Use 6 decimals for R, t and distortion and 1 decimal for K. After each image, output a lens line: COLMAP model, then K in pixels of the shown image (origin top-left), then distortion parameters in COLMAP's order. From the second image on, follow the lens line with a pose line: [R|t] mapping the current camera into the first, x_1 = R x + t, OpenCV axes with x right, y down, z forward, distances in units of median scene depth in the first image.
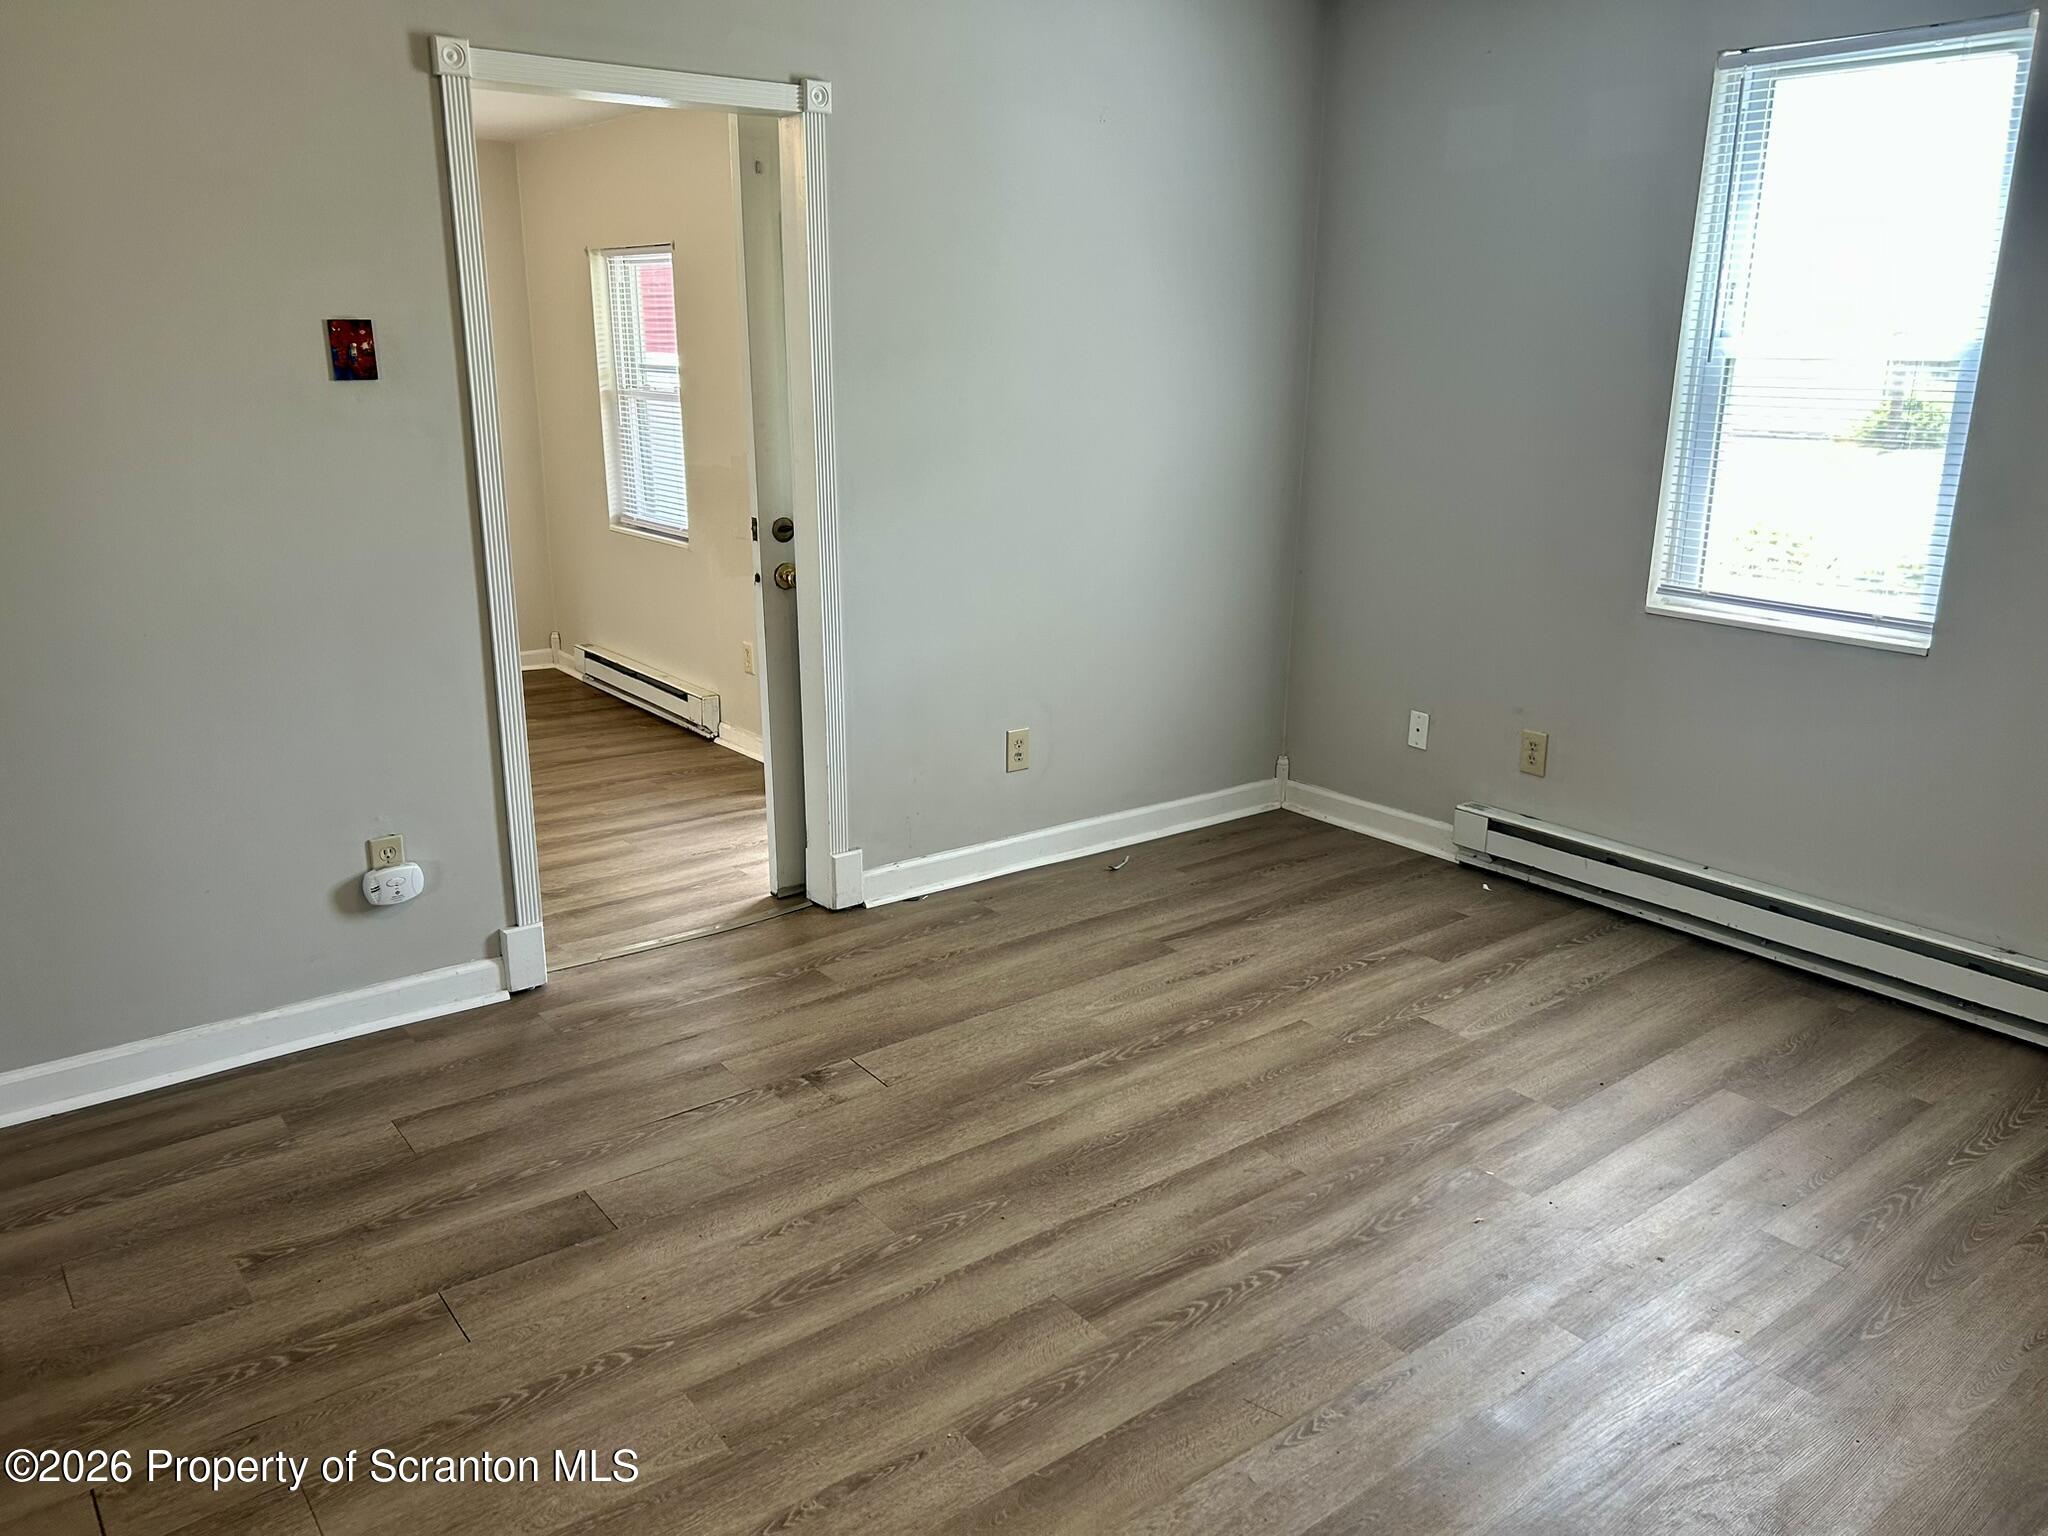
lens RADIAL K [[1558.8, 0, 1027.1], [0, 1558.8, 768.6], [0, 0, 1]] dist [0.032248, -0.023018]
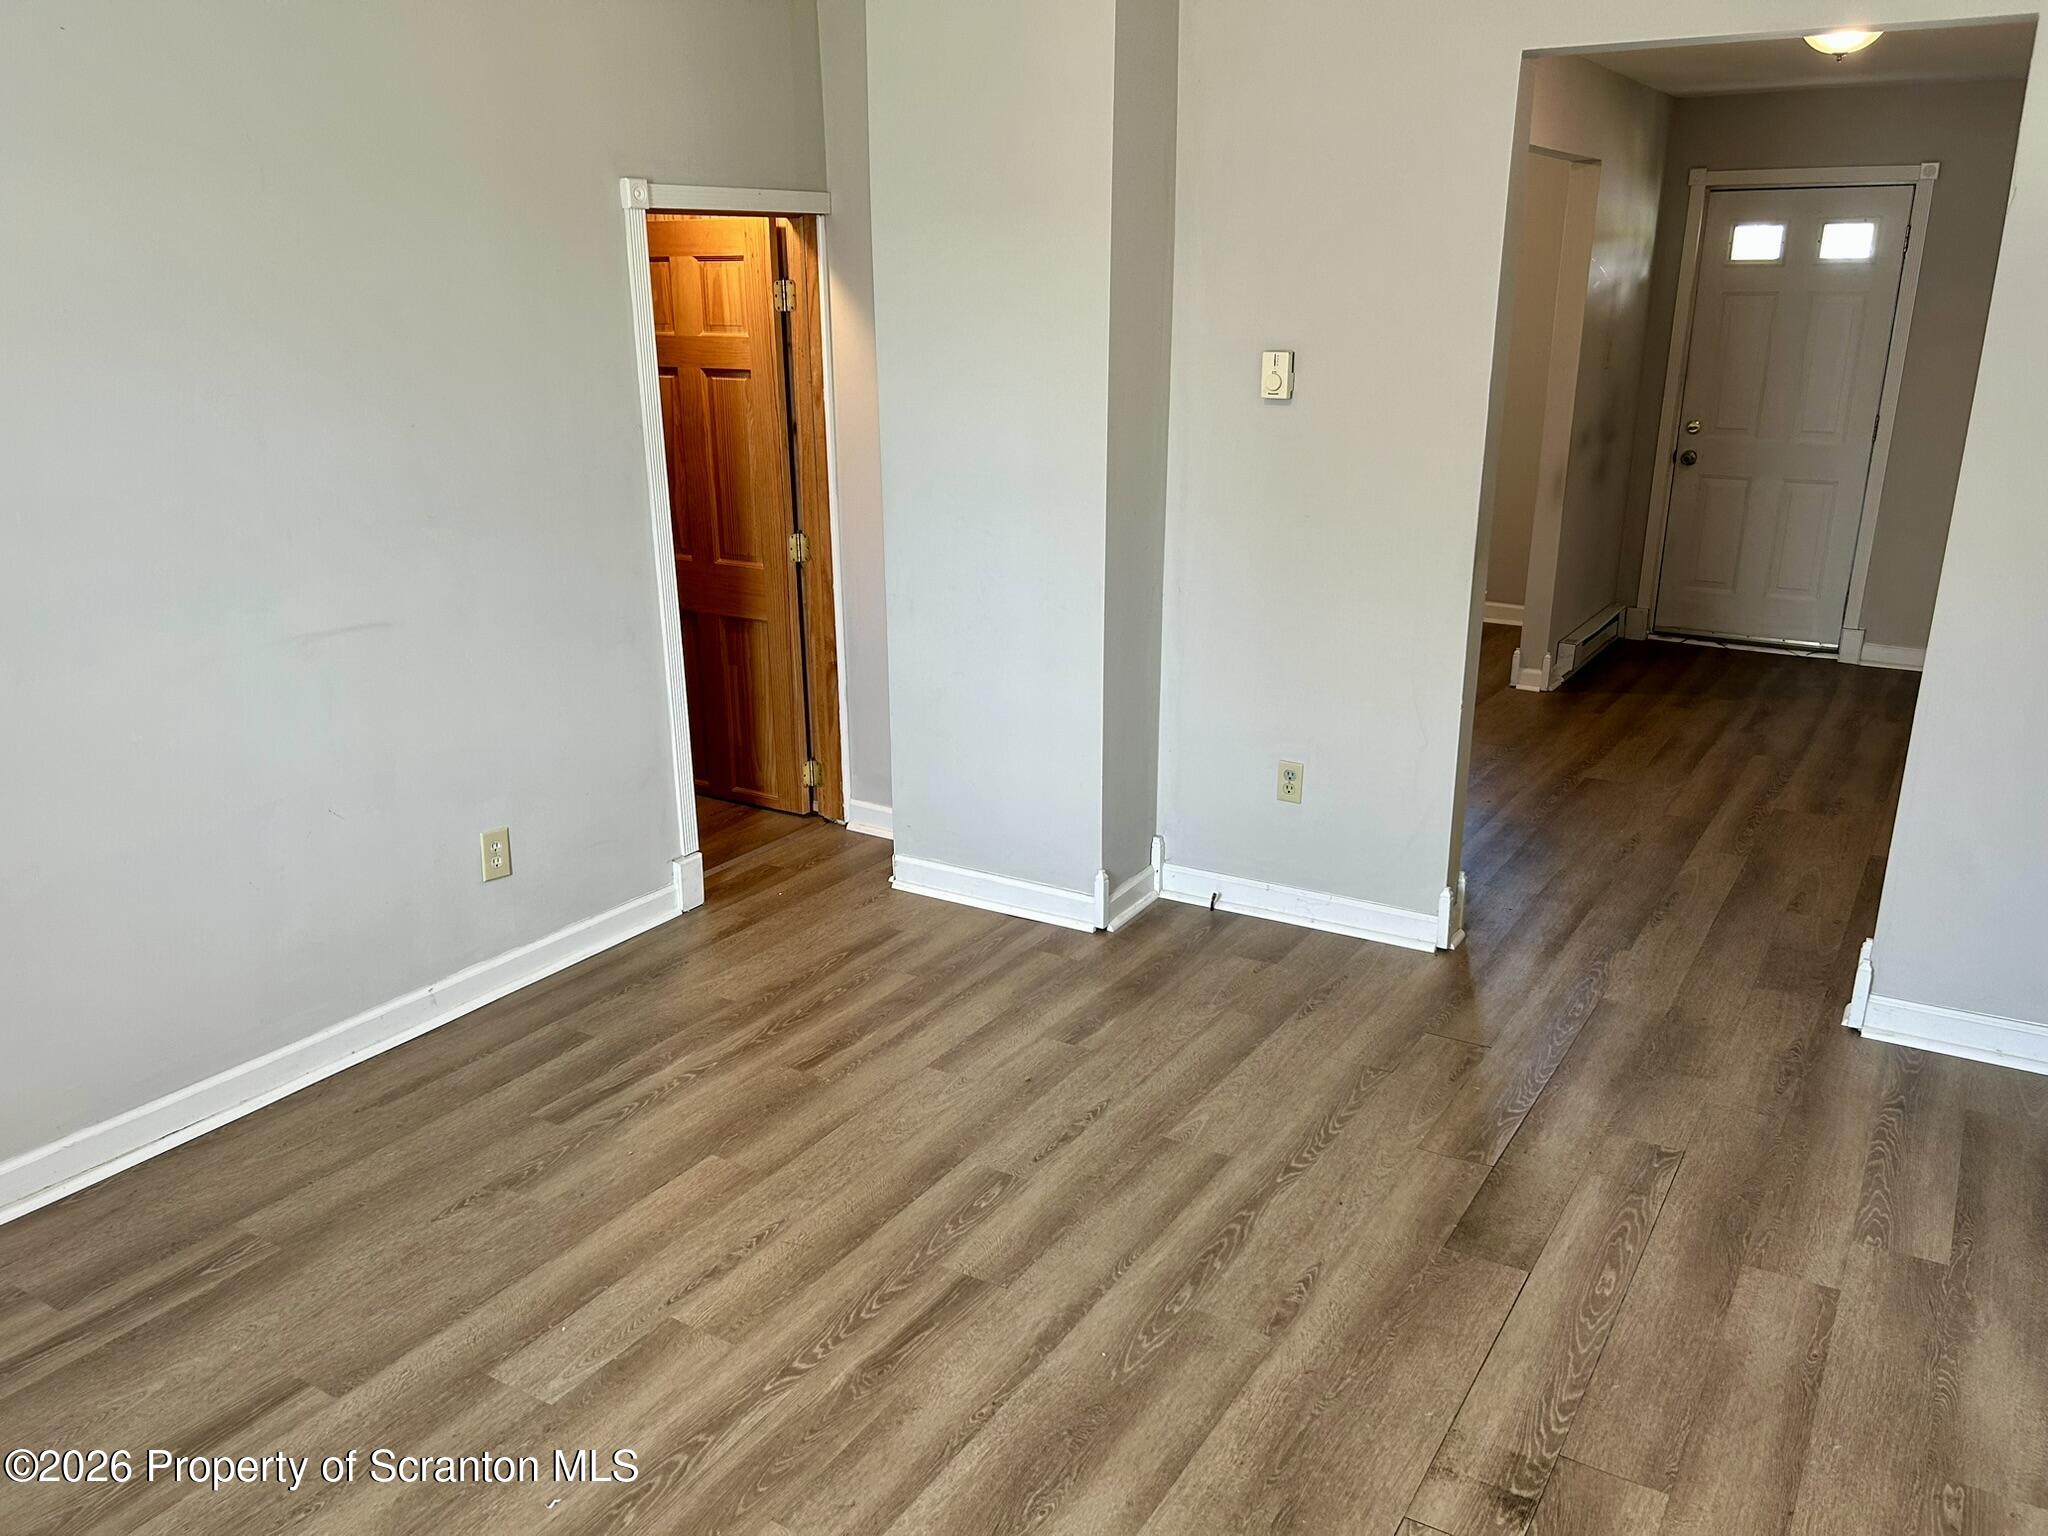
lens RADIAL K [[1558.8, 0, 1029.4], [0, 1558.8, 778.2], [0, 0, 1]] dist [0.032248, -0.023018]
pose [[-0.937384, 0.105600, -0.331902, 0.309362], [-0.093924, 0.840987, 0.532841, -0.500414], [0.335393, 0.530650, -0.778410, 1.617508]]
